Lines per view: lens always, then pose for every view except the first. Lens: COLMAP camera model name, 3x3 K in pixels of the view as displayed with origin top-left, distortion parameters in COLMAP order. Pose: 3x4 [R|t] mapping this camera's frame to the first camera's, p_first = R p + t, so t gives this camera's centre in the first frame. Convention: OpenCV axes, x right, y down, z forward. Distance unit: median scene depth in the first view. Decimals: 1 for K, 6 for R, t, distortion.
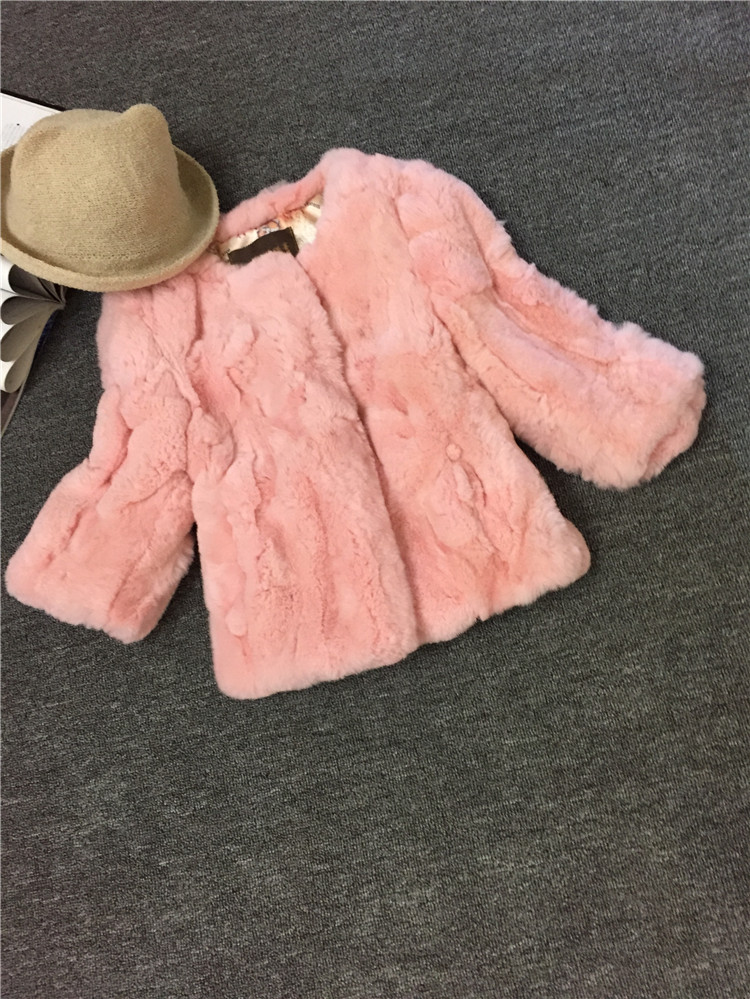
lens RADIAL K [[861.9, 0, 377.7], [0, 861.9, 500.0], [0, 0, 1]] dist [0.036131, -0.087128]
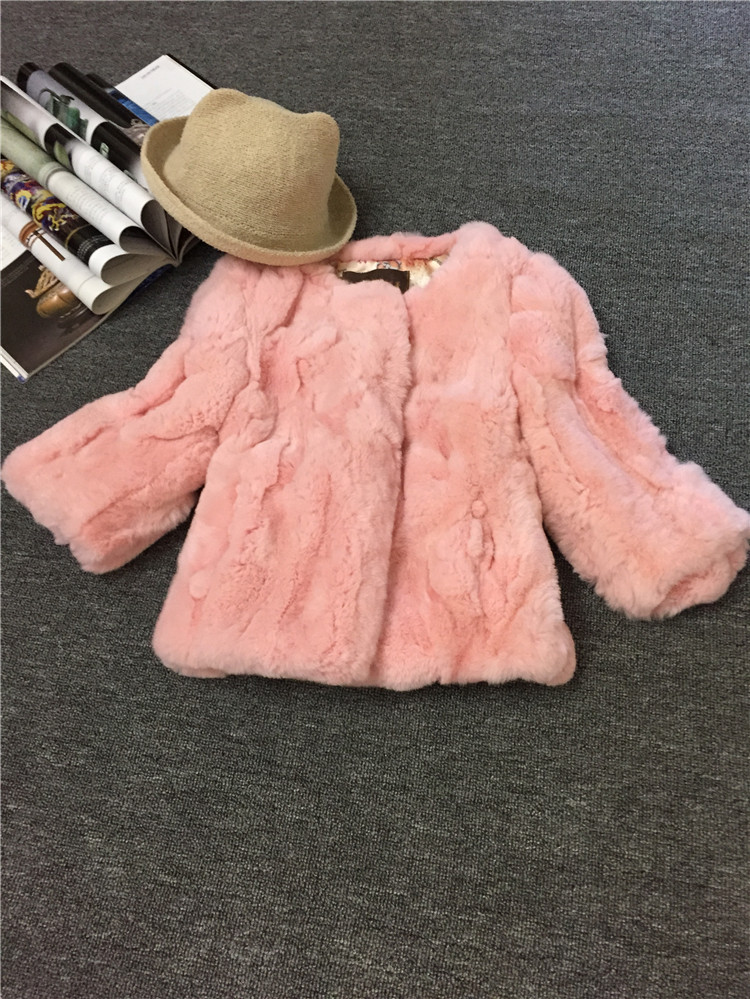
lens RADIAL K [[861.9, 0, 374.3], [0, 861.9, 494.5], [0, 0, 1]] dist [0.036131, -0.087128]
pose [[0.922118, 0.377655, -0.084118, 0.053863], [-0.386910, 0.899787, -0.201703, 0.164876], [-0.000486, 0.218540, 0.975828, 0.053147]]
